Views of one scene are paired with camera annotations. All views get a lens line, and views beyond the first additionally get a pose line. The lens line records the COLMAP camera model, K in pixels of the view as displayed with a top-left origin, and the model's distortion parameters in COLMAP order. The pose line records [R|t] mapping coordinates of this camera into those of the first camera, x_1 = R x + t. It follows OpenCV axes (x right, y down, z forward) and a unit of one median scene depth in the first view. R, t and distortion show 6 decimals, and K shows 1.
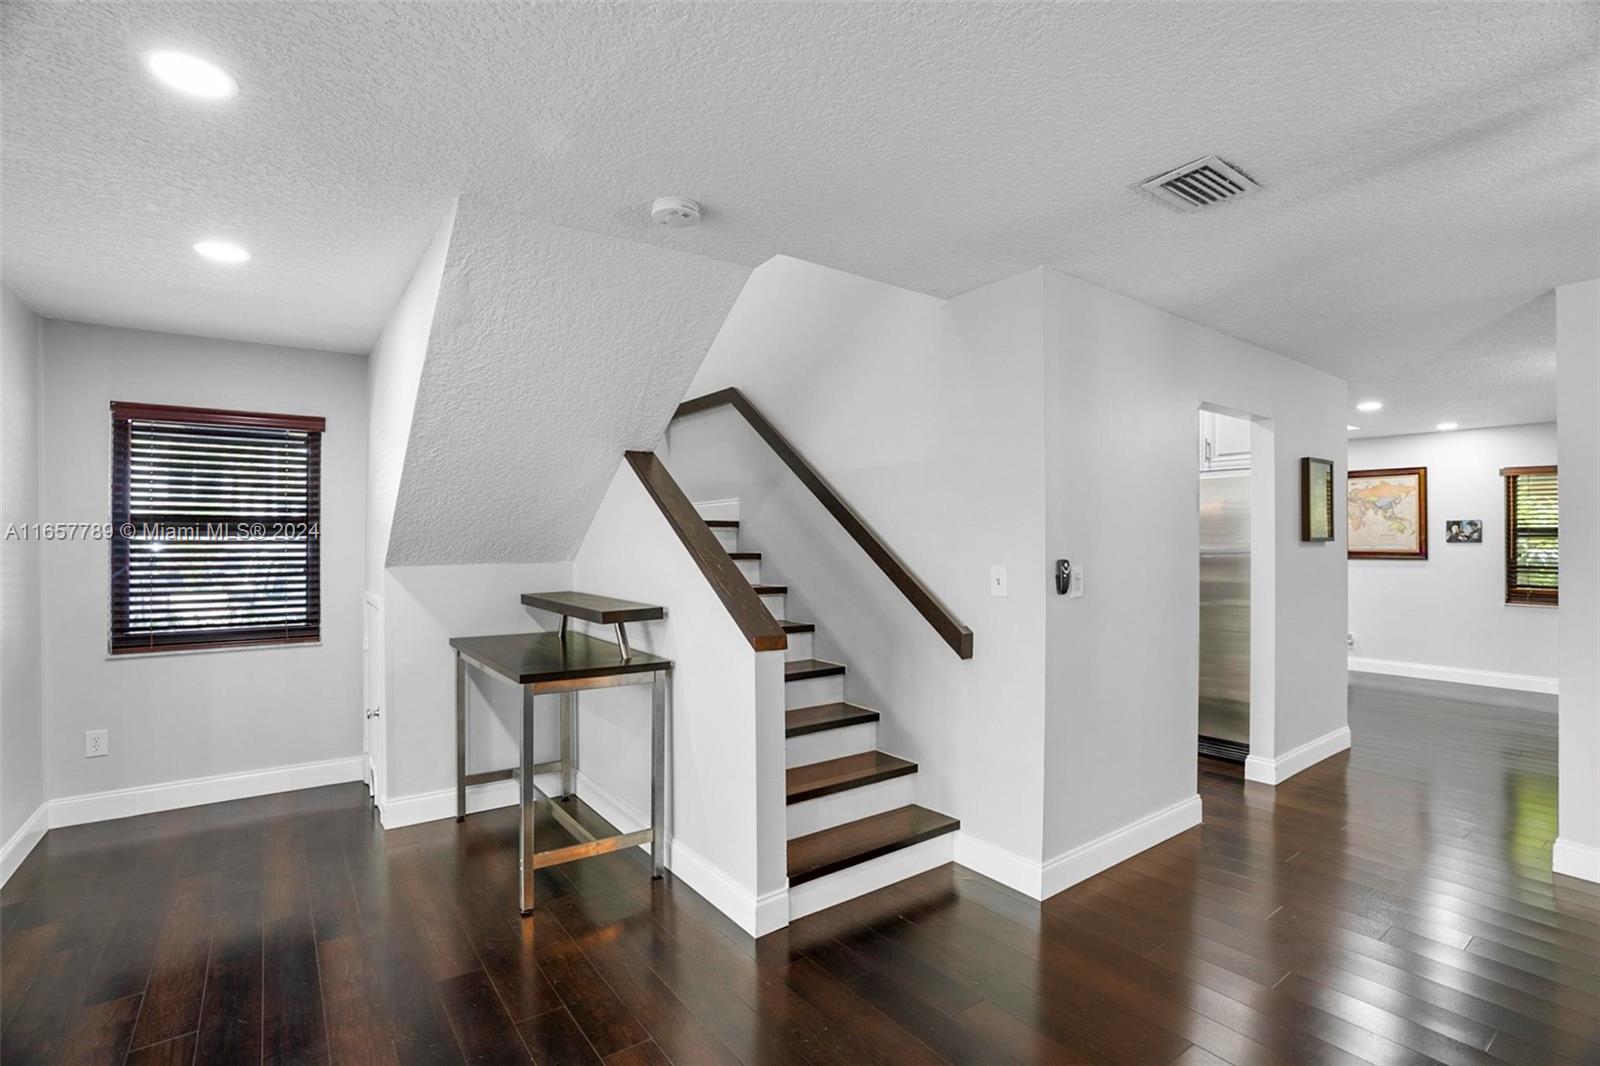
lens RADIAL K [[753.4, 0, 789.8], [0, 753.4, 545.2], [0, 0, 1]] dist [-0.058425, 0.021803]
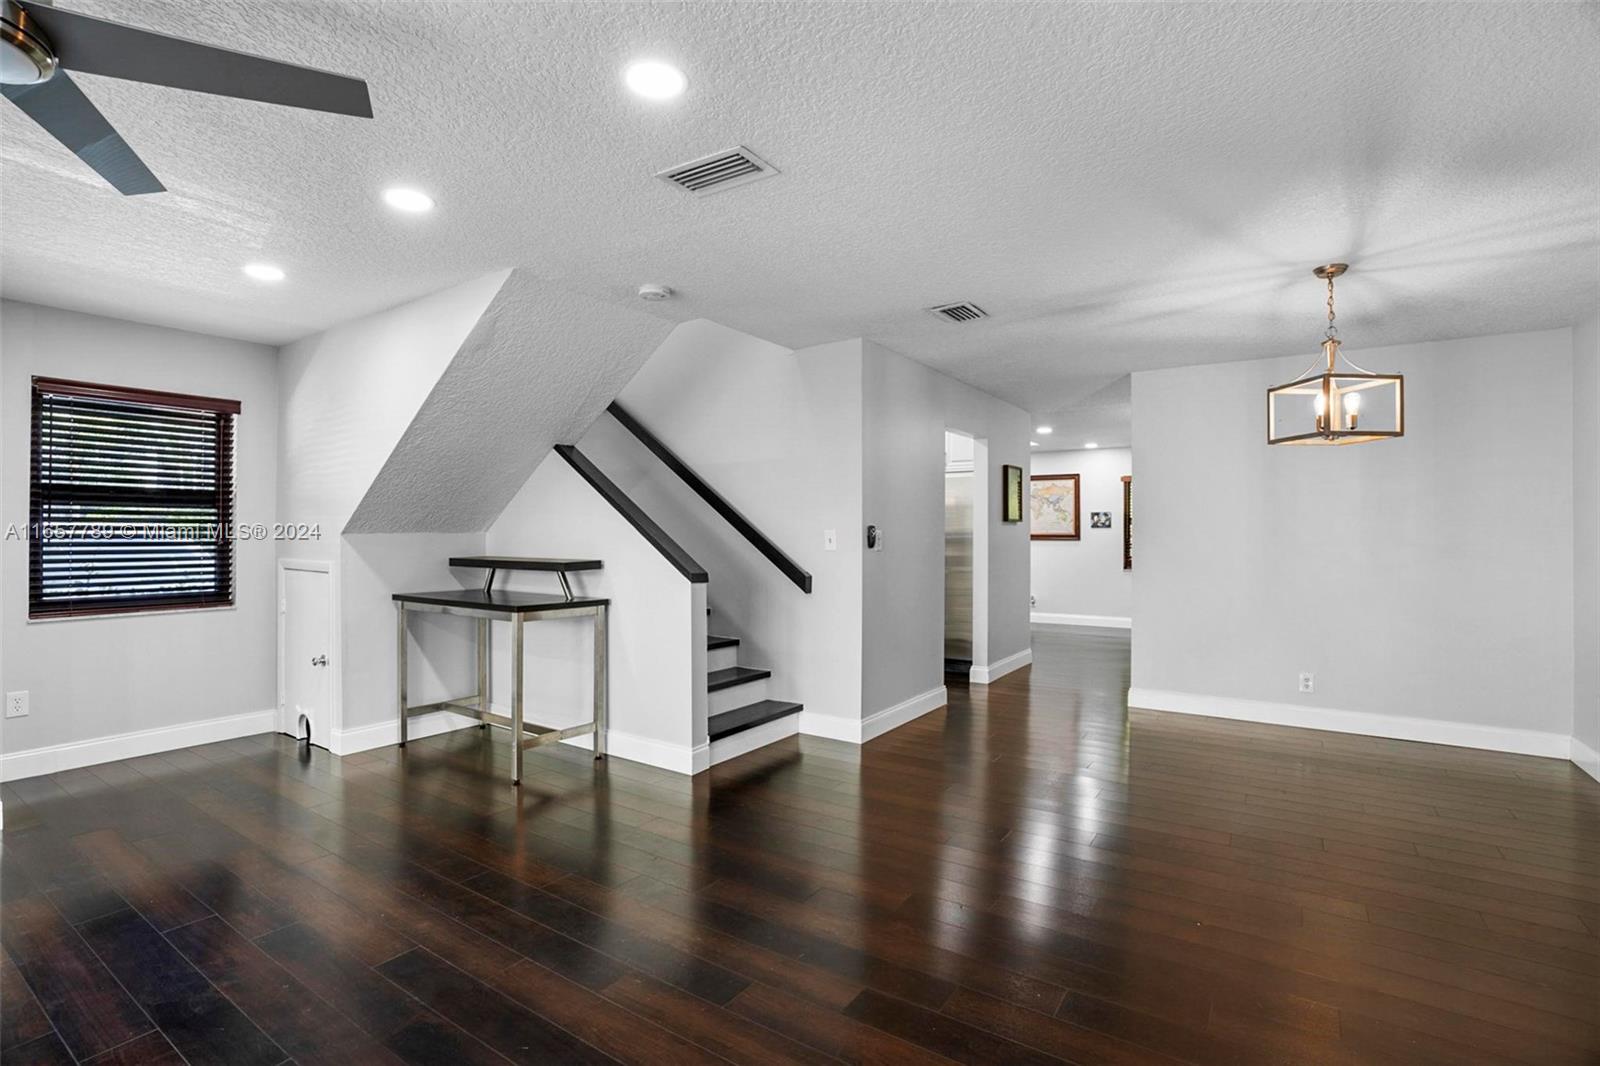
lens RADIAL K [[753.4, 0, 789.5], [0, 753.4, 546.0], [0, 0, 1]] dist [-0.058425, 0.021803]
pose [[0.944013, -0.003286, 0.329892, -0.248335], [0.000721, 0.999969, 0.007899, 0.038801], [-0.329907, -0.007219, 0.943986, -0.337832]]
